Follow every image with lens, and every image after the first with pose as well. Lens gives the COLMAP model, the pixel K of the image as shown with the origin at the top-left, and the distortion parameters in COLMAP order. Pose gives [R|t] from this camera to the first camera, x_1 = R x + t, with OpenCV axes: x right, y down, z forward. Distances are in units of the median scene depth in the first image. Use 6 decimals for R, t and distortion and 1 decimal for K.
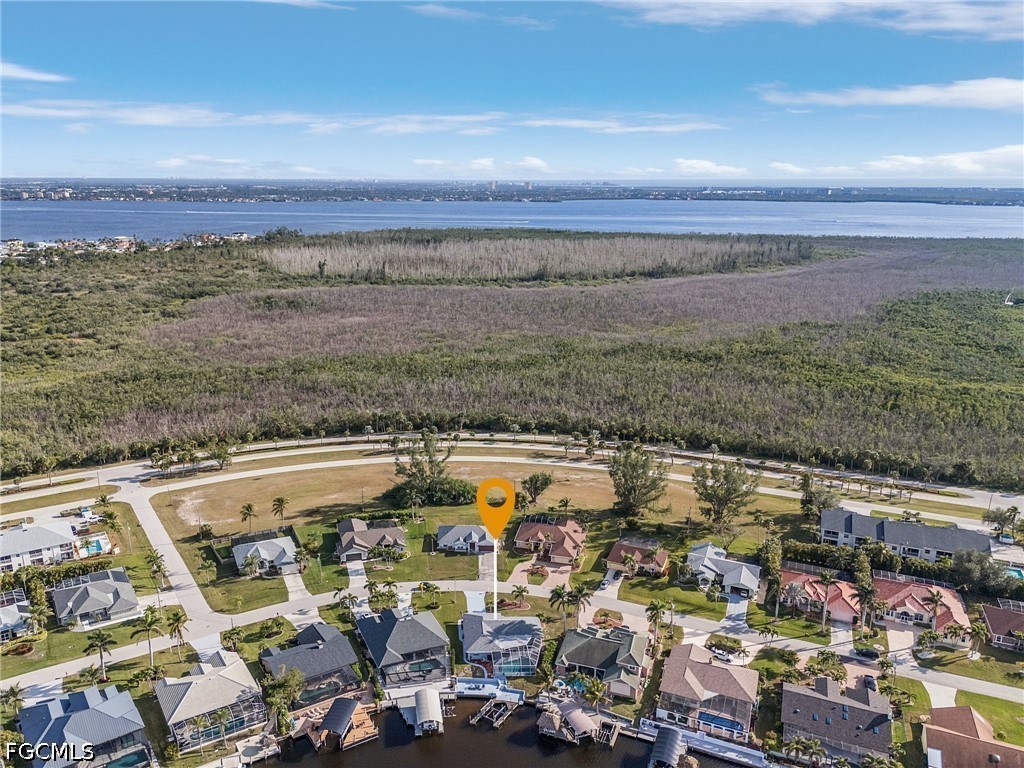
lens RADIAL K [[768.6, 0, 516.6], [0, 768.6, 384.1], [0, 0, 1]] dist [0.031410, -0.004151]
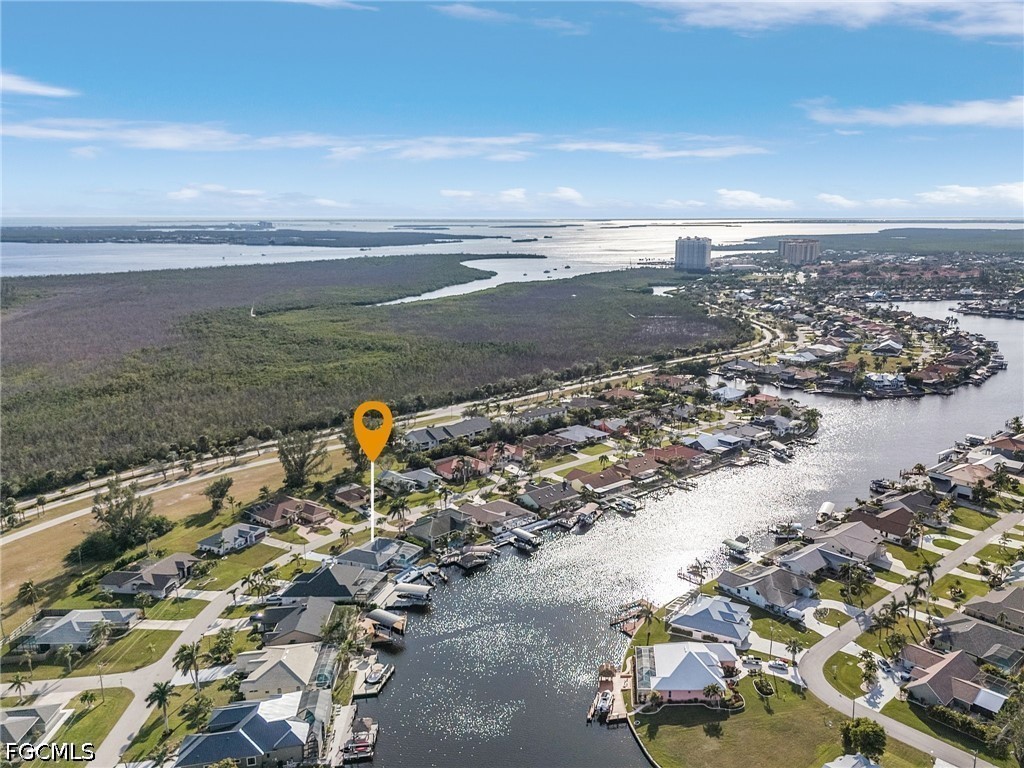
lens RADIAL K [[768.6, 0, 516.6], [0, 768.6, 384.1], [0, 0, 1]] dist [0.031410, -0.004151]
pose [[0.451929, -0.192678, 0.870997, -0.850753], [0.233098, 0.967978, 0.093185, -0.029373], [-0.861061, 0.160914, 0.482370, 0.057116]]
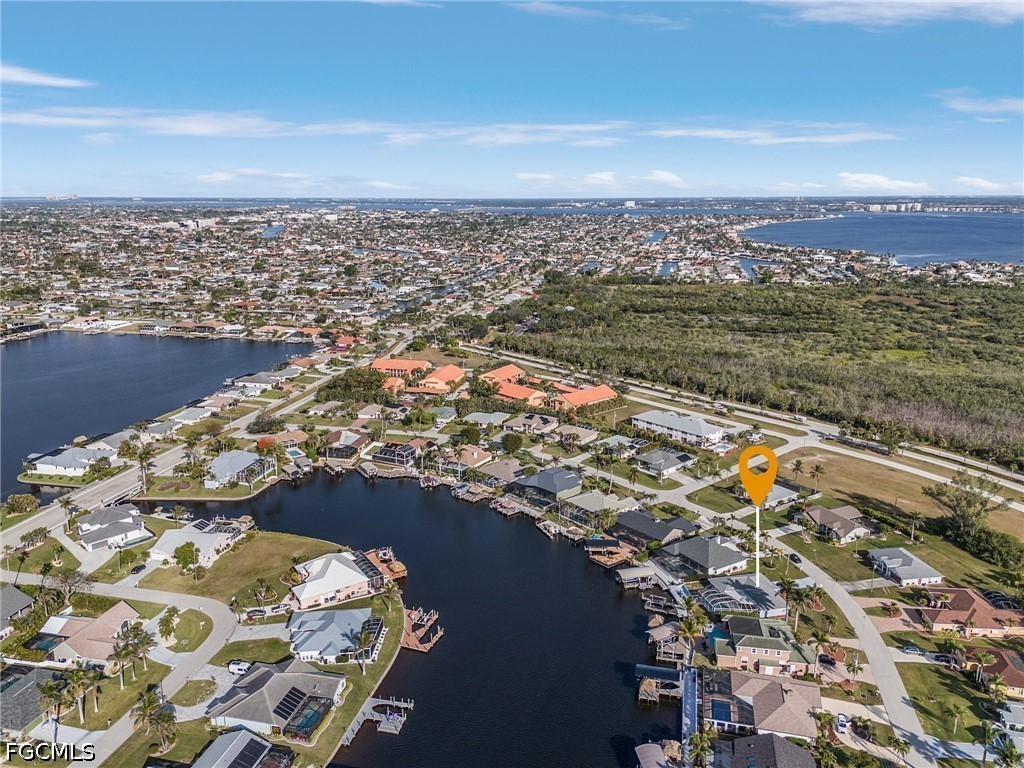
lens RADIAL K [[768.6, 0, 516.6], [0, 768.6, 384.1], [0, 0, 1]] dist [0.031410, -0.004151]
pose [[0.190303, 0.236753, -0.952750, 0.772085], [-0.252892, 0.949555, 0.185446, -0.082920], [0.948594, 0.205652, 0.240576, 0.263023]]
